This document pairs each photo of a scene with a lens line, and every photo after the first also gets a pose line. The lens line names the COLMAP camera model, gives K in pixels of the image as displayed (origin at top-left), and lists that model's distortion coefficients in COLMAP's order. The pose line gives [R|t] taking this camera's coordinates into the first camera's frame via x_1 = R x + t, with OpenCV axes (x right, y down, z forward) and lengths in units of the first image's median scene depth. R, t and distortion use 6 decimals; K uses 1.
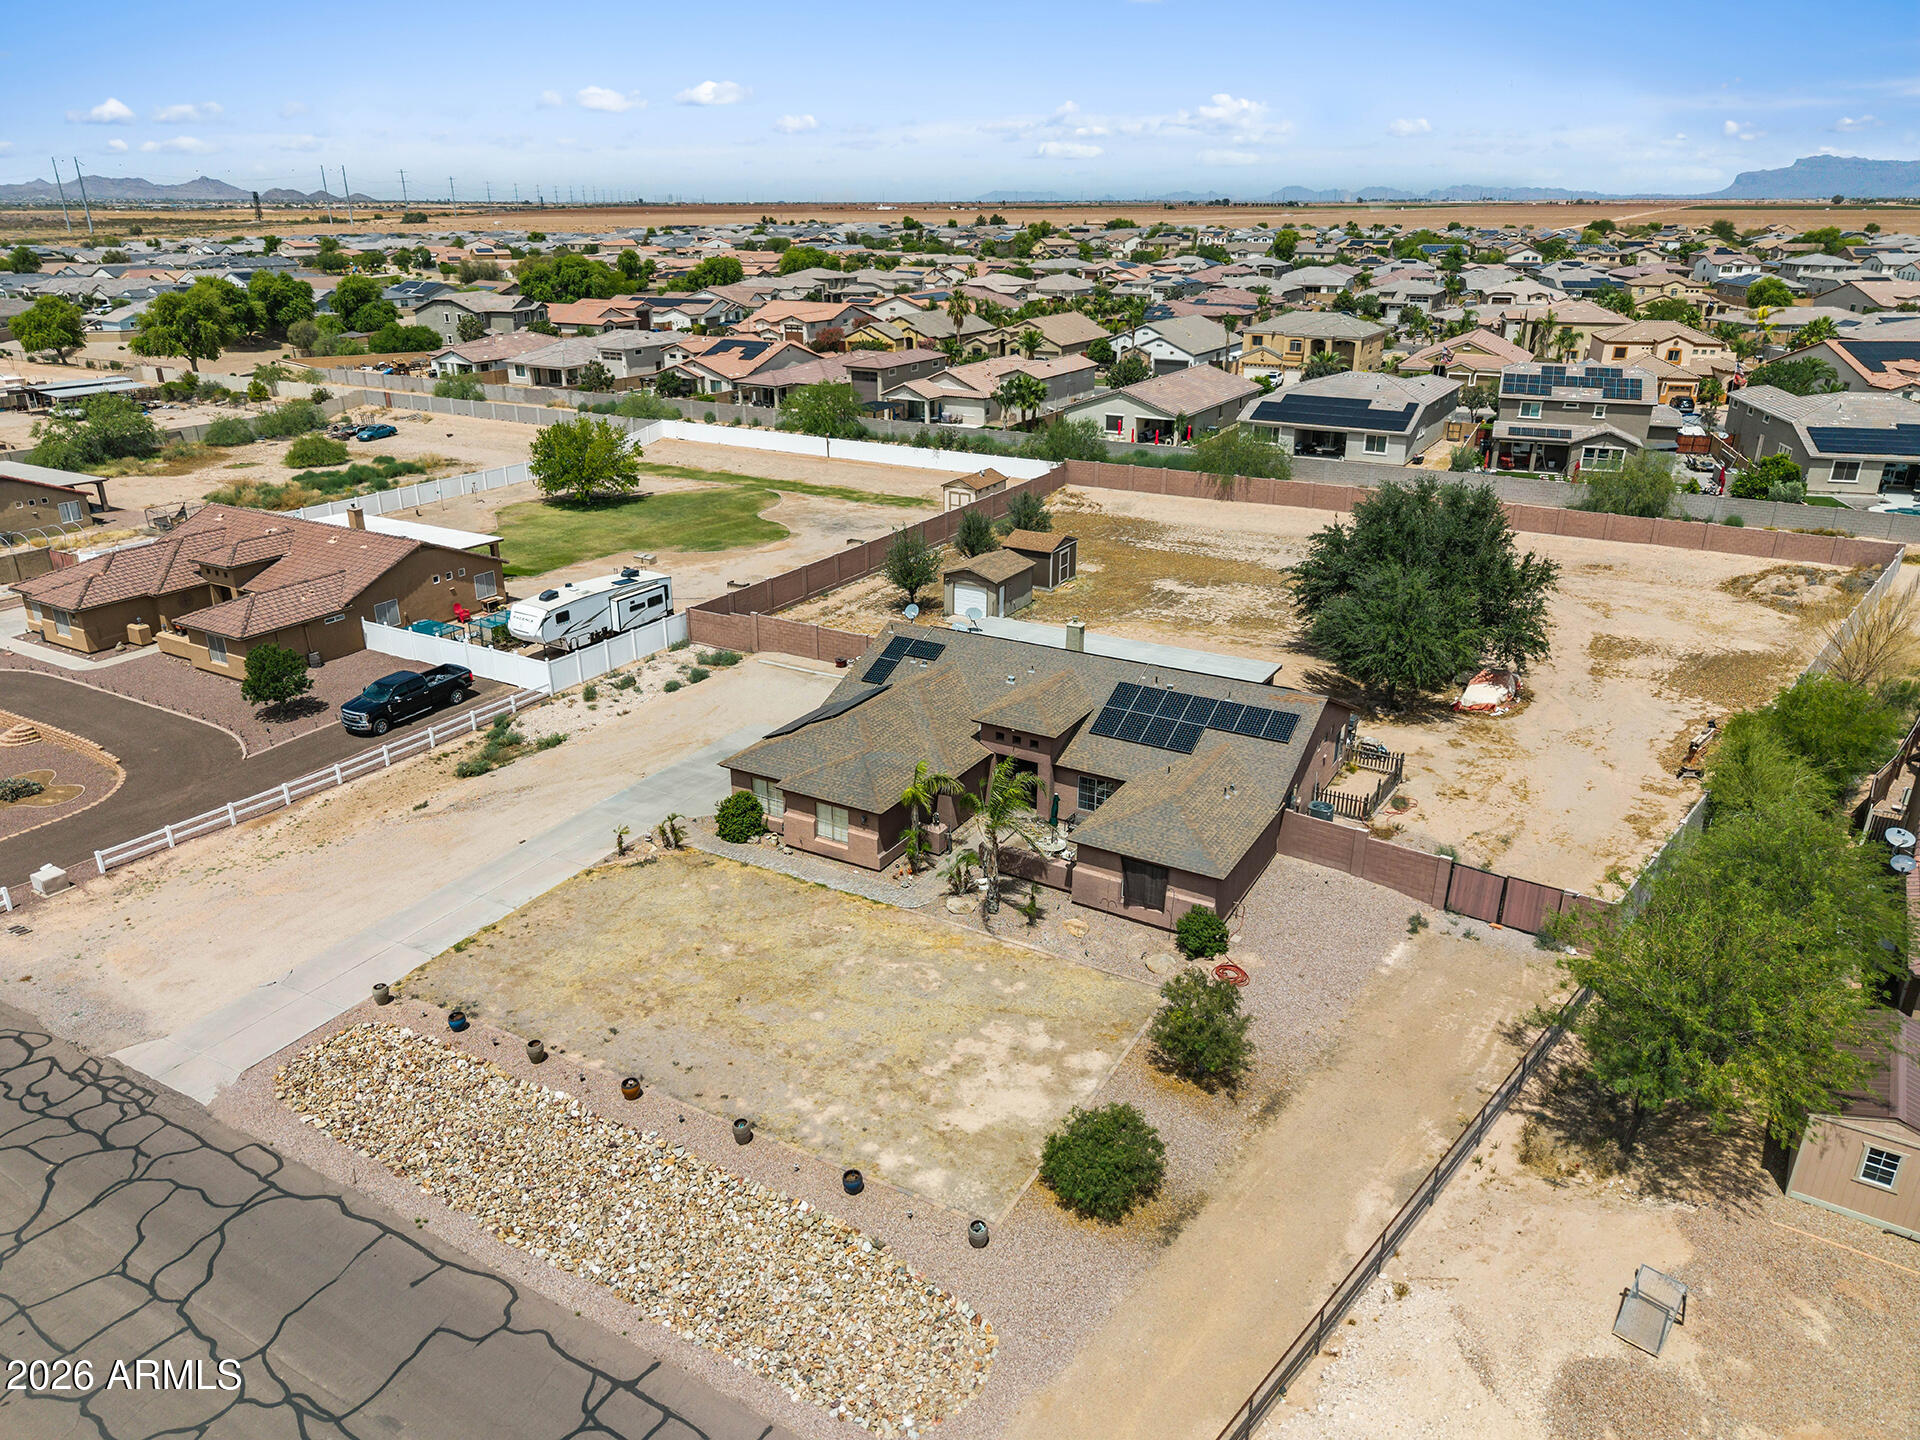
lens RADIAL K [[1336.0, 0, 960.0], [0, 1336.0, 720.0], [0, 0, 1]] dist [0.004150, -0.001148]
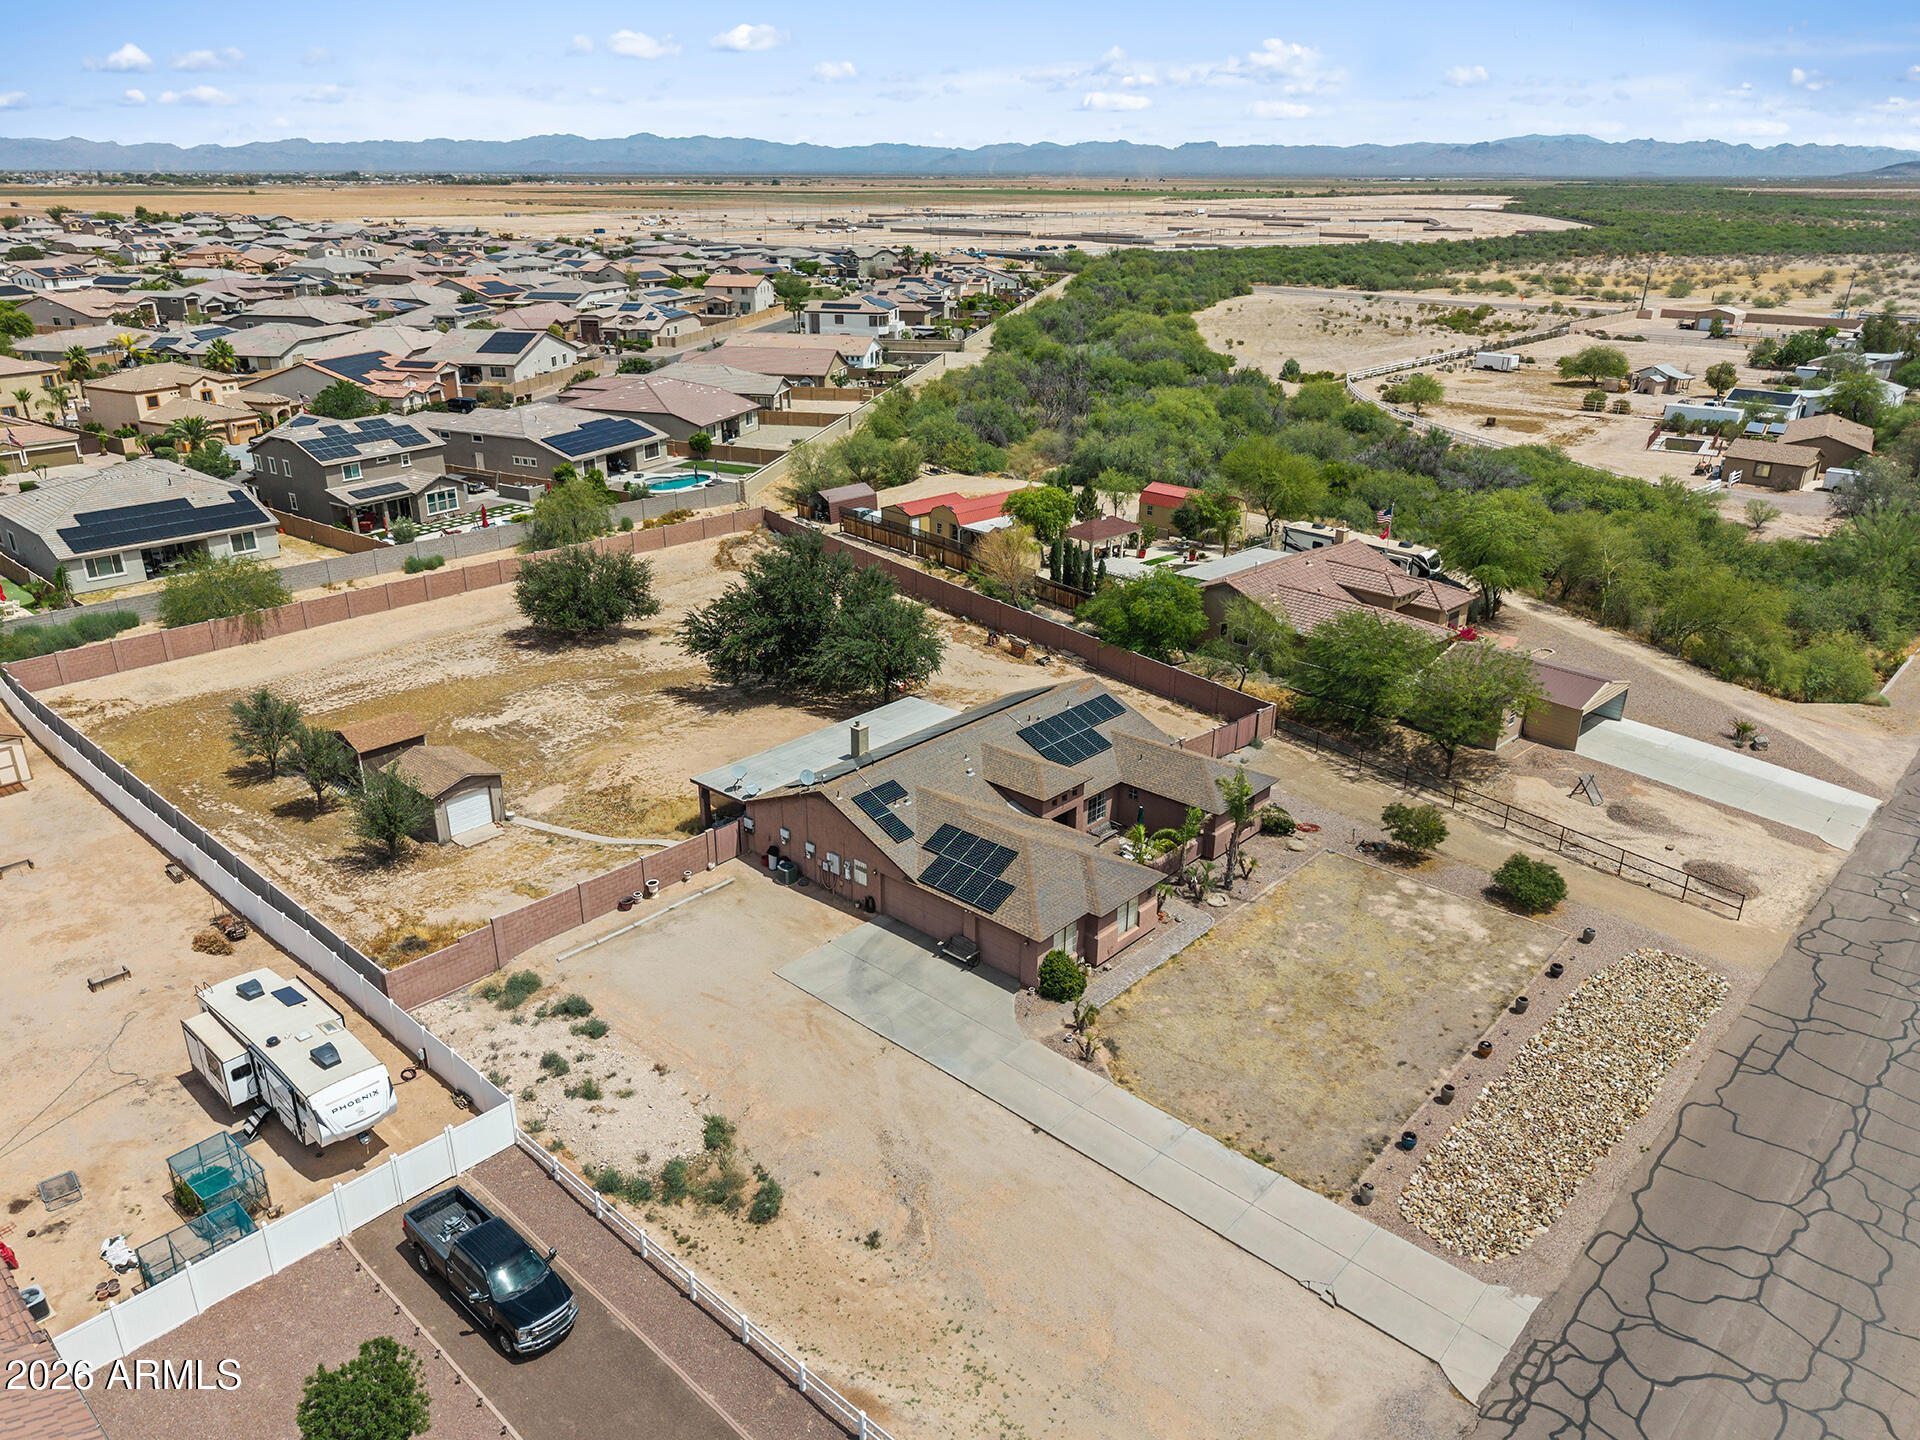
lens RADIAL K [[1343.5, 0, 982.4], [0, 1343.5, 717.6], [0, 0, 1]] dist [0.003676, -0.000769]
pose [[0.201497, -0.365406, 0.908778, -0.952815], [0.350531, 0.893261, 0.281447, -0.380899], [-0.914619, 0.261844, 0.308075, 0.625381]]
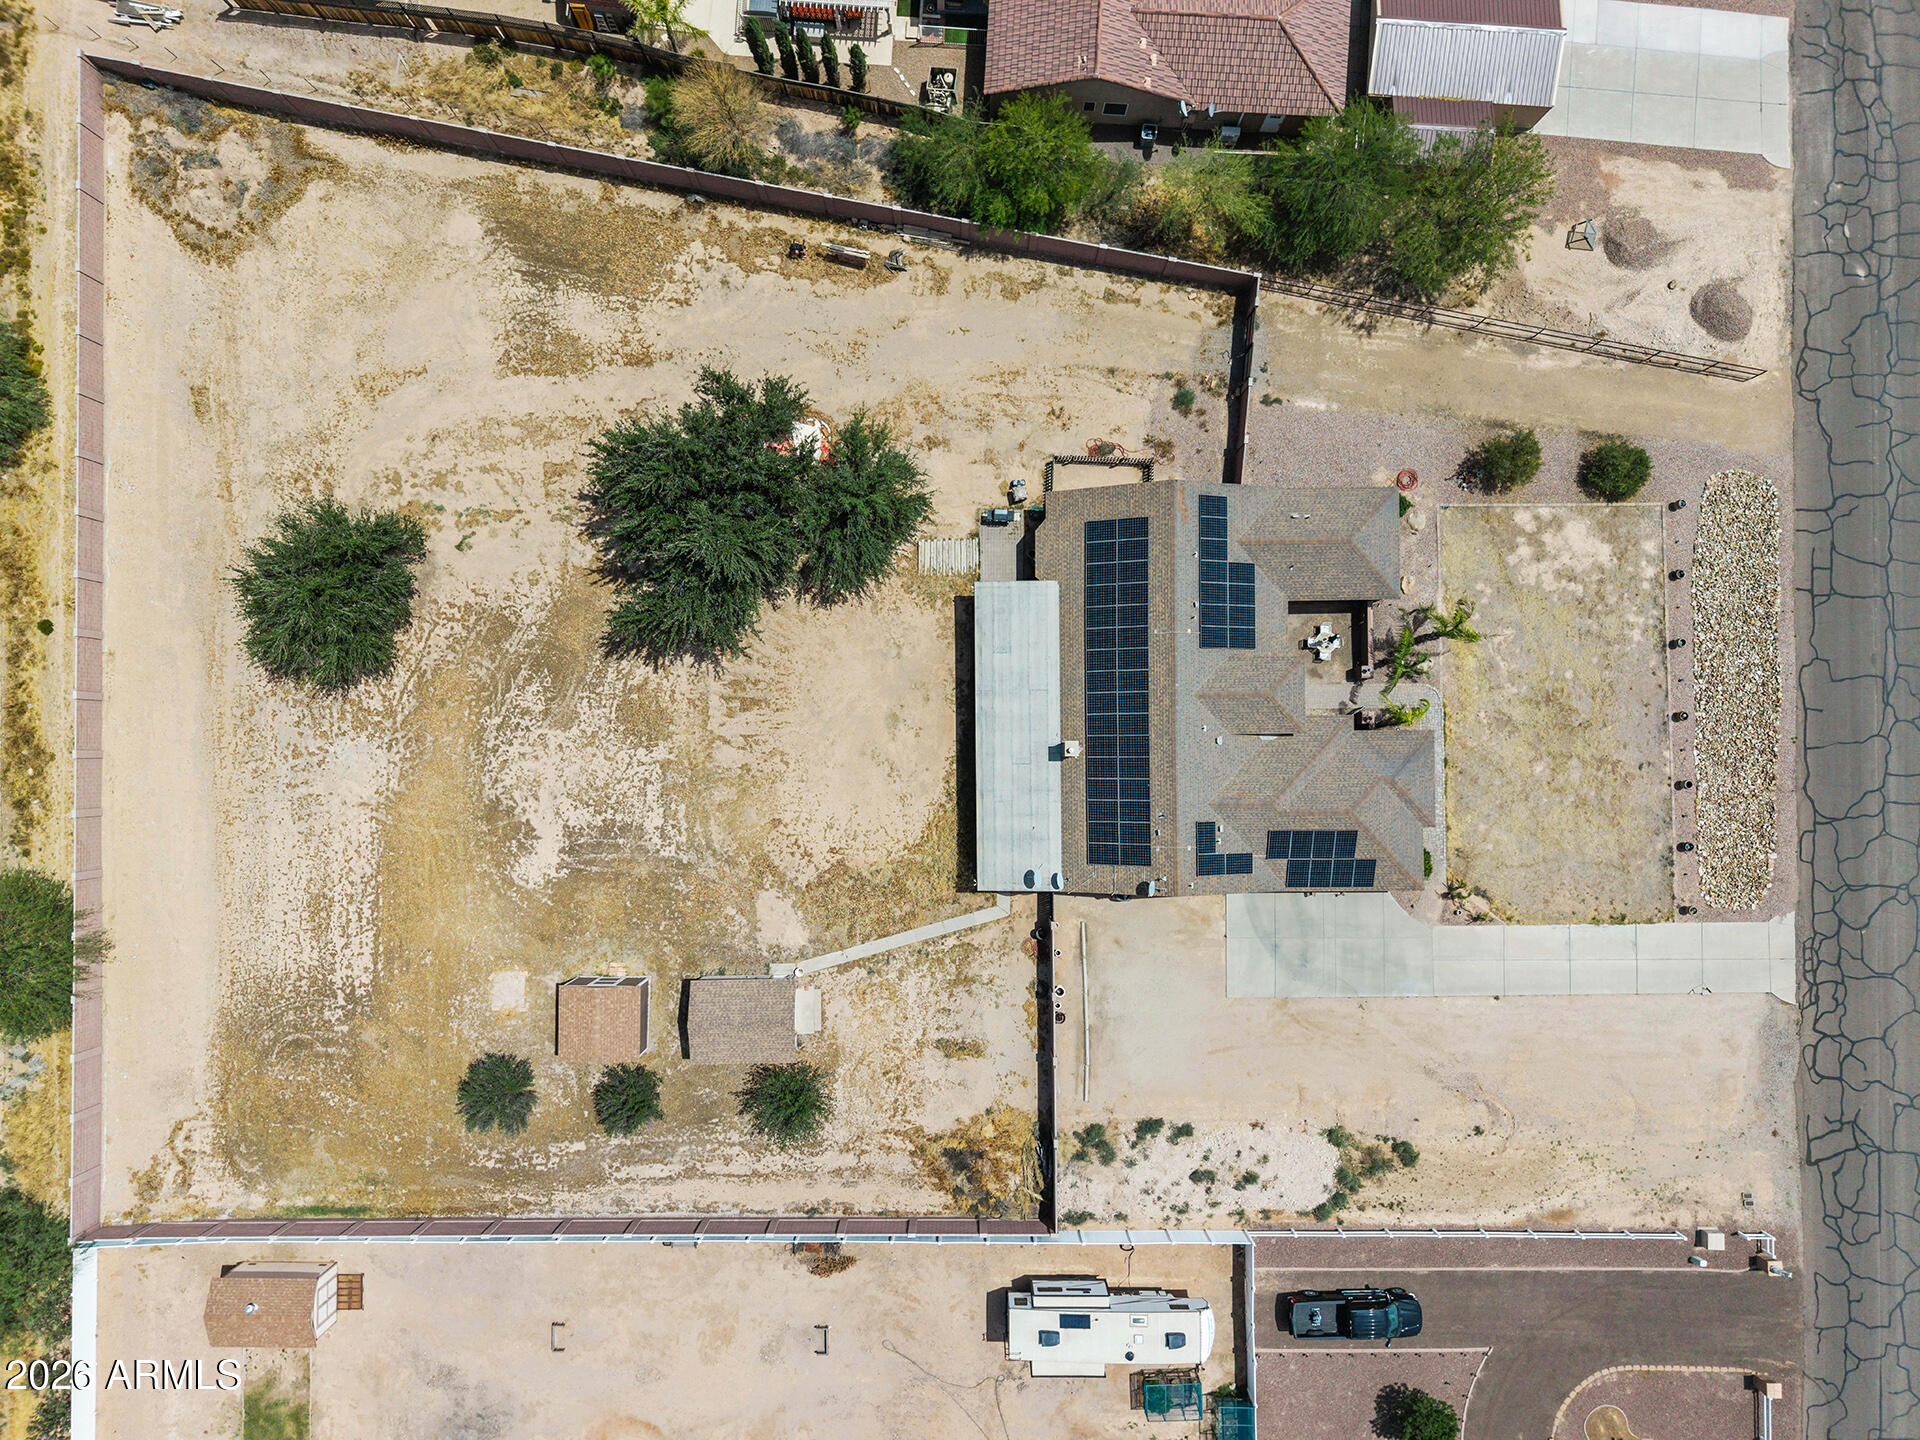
lens RADIAL K [[1336.0, 0, 960.0], [0, 1336.0, 720.0], [0, 0, 1]] dist [0.004150, -0.001148]
pose [[-0.501146, -0.865111, 0.020888, 0.142007], [0.311413, -0.157771, 0.937086, -1.174412], [-0.807387, 0.476122, 0.348473, 0.761084]]
